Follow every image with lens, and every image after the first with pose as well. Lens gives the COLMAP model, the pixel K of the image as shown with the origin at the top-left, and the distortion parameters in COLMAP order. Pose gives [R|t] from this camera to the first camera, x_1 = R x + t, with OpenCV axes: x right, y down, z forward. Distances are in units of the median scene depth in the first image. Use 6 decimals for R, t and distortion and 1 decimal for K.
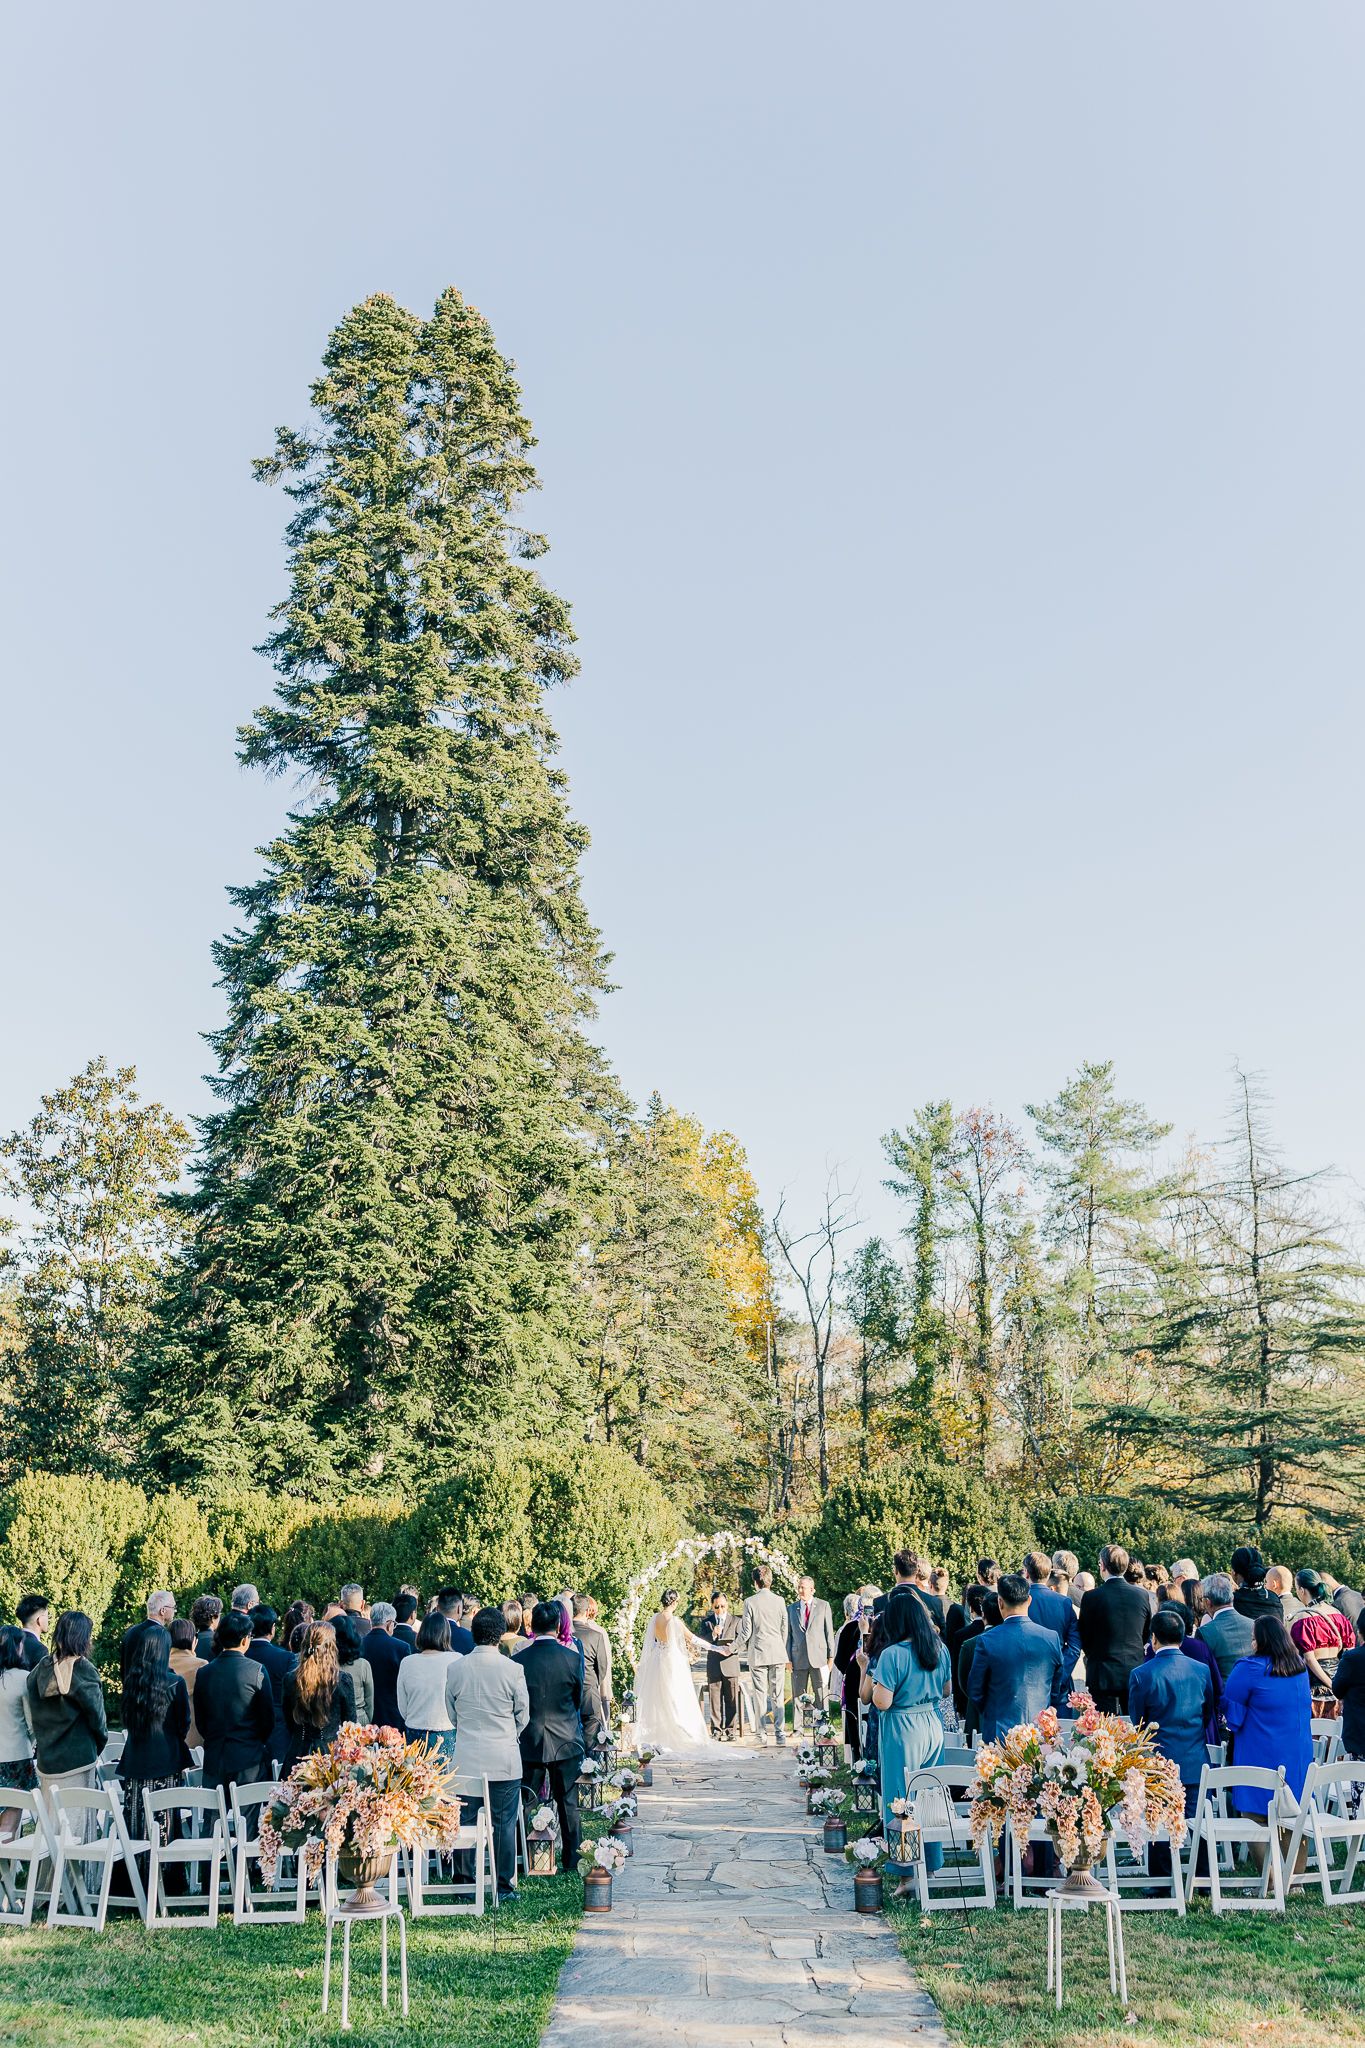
lens RADIAL K [[2227.0, 0, 679.0], [0, 2227.0, 939.8], [0, 0, 1]] dist [0.003461, 0.000000]
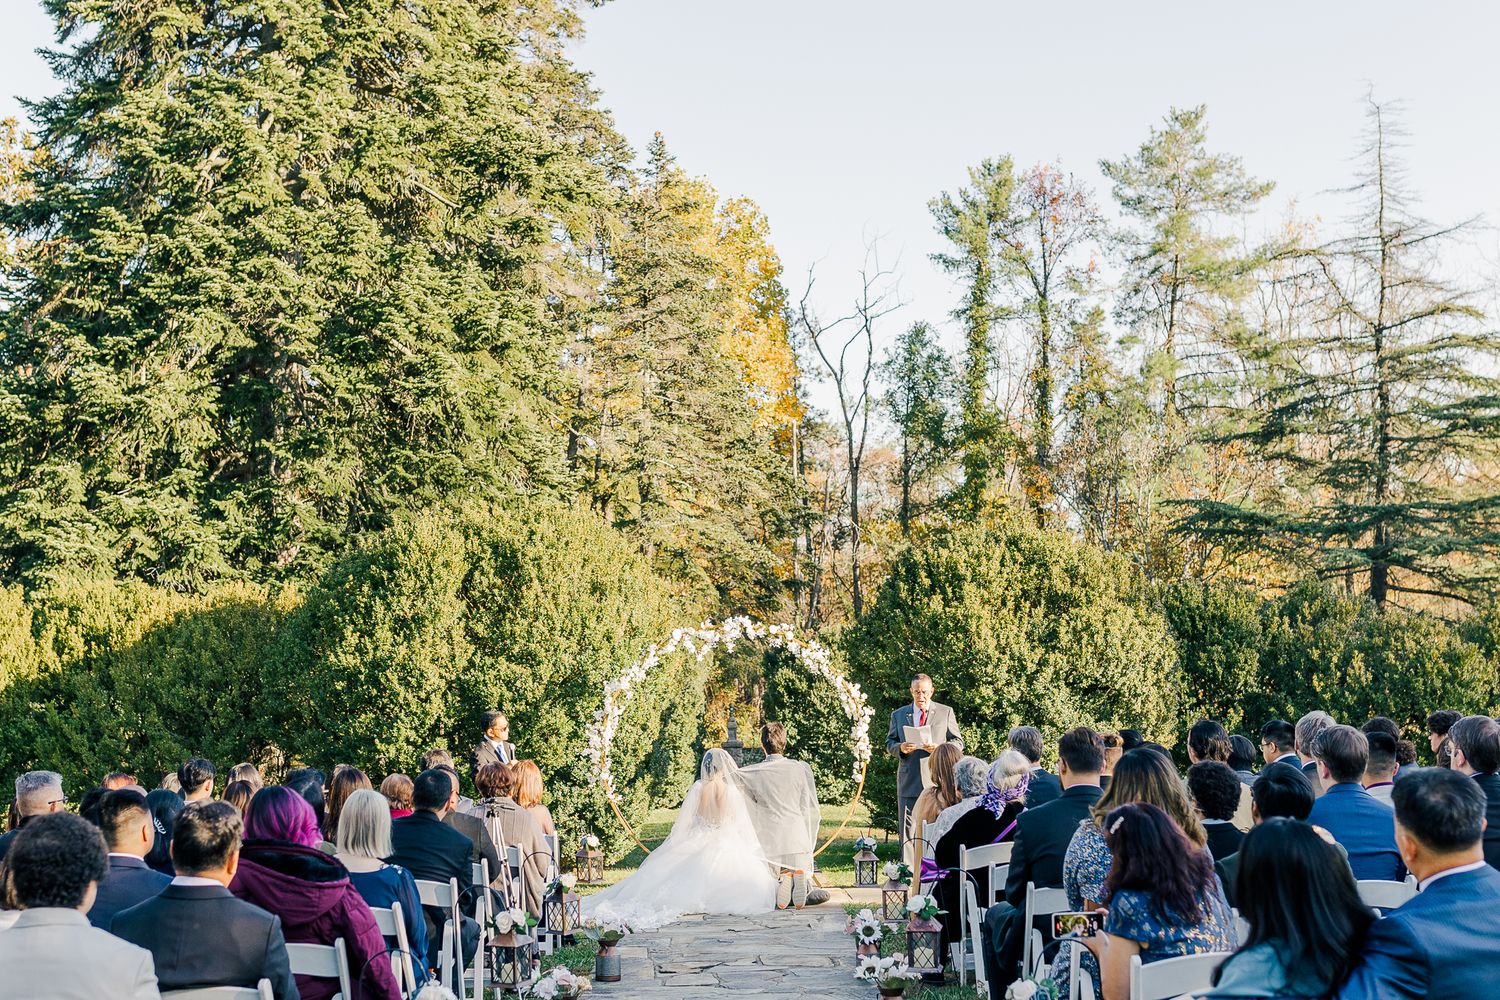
lens RADIAL K [[2010.8, 0, 756.5], [0, 2010.8, 618.7], [0, 0, 1]] dist [0.007465, 0.000000]
pose [[0.999684, -0.008088, 0.023809, 0.008647], [0.002653, 0.975494, 0.220010, 0.101496], [-0.025005, -0.219877, 0.975207, 0.305291]]
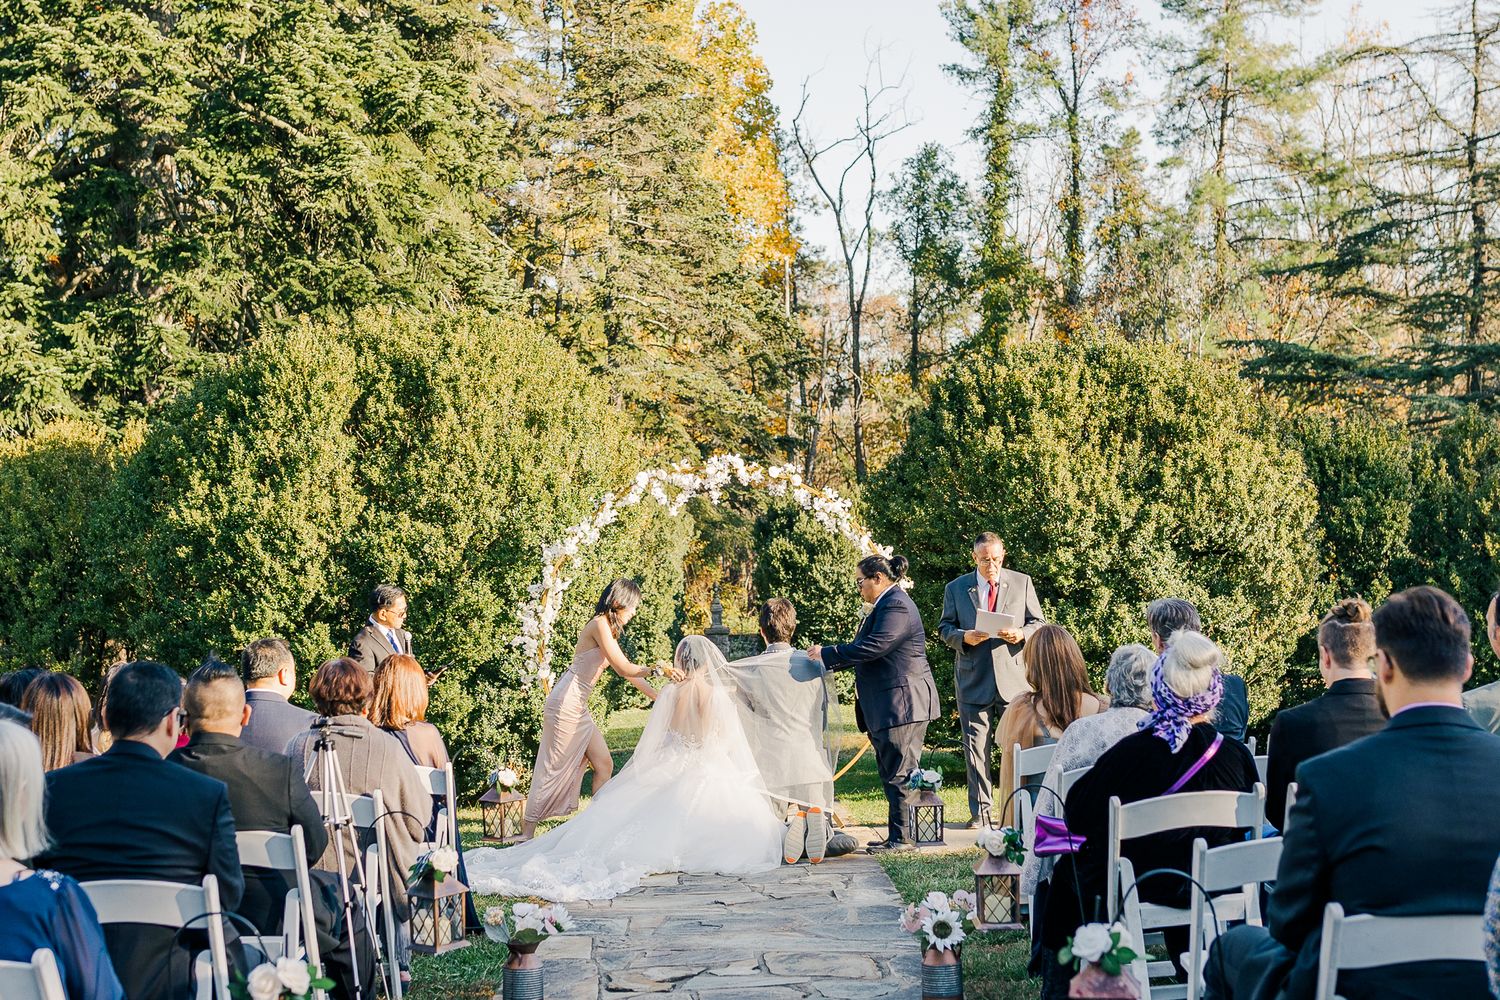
lens RADIAL K [[2010.8, 0, 744.8], [0, 2010.8, 504.5], [0, 0, 1]] dist [0.007465, 0.000000]
pose [[0.999570, -0.012693, 0.026444, 0.009704], [0.006586, 0.975624, 0.219351, 0.140287], [-0.028584, -0.219083, 0.975288, 0.436723]]
